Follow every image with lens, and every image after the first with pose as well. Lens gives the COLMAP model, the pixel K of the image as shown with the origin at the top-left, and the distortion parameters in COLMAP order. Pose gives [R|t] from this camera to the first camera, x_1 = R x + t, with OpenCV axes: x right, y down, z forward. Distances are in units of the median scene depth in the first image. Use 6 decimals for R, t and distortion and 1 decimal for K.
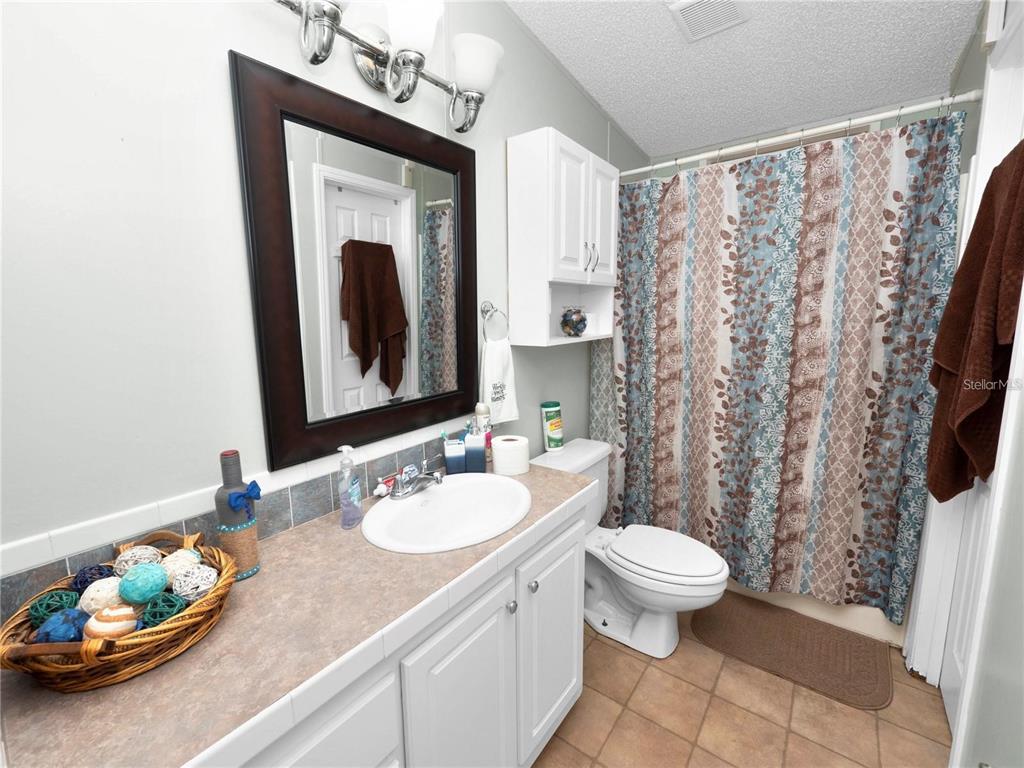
lens RADIAL K [[429.1, 0, 507.2], [0, 429.1, 381.6], [0, 0, 1]] dist [-0.008541, 0.000449]
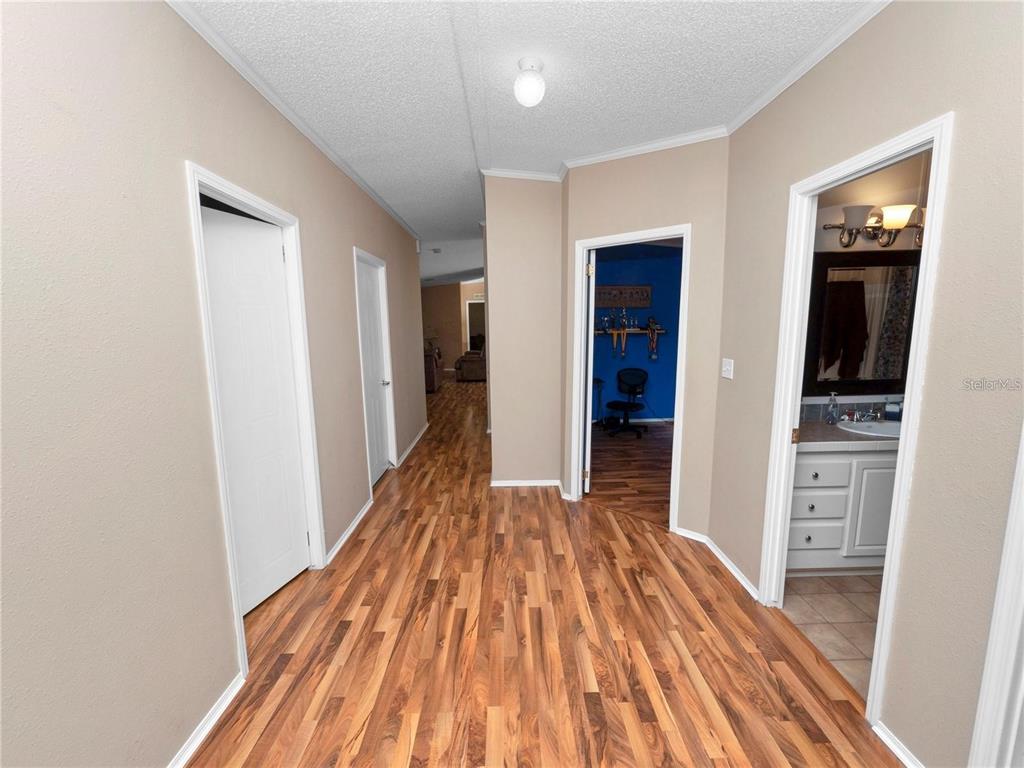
lens RADIAL K [[429.1, 0, 507.2], [0, 429.1, 381.6], [0, 0, 1]] dist [-0.008541, 0.000449]
pose [[0.611040, 0.119197, -0.782574, 0.154560], [-0.108306, 0.991890, 0.066513, 0.043631], [0.784156, 0.044115, 0.618994, -0.777467]]
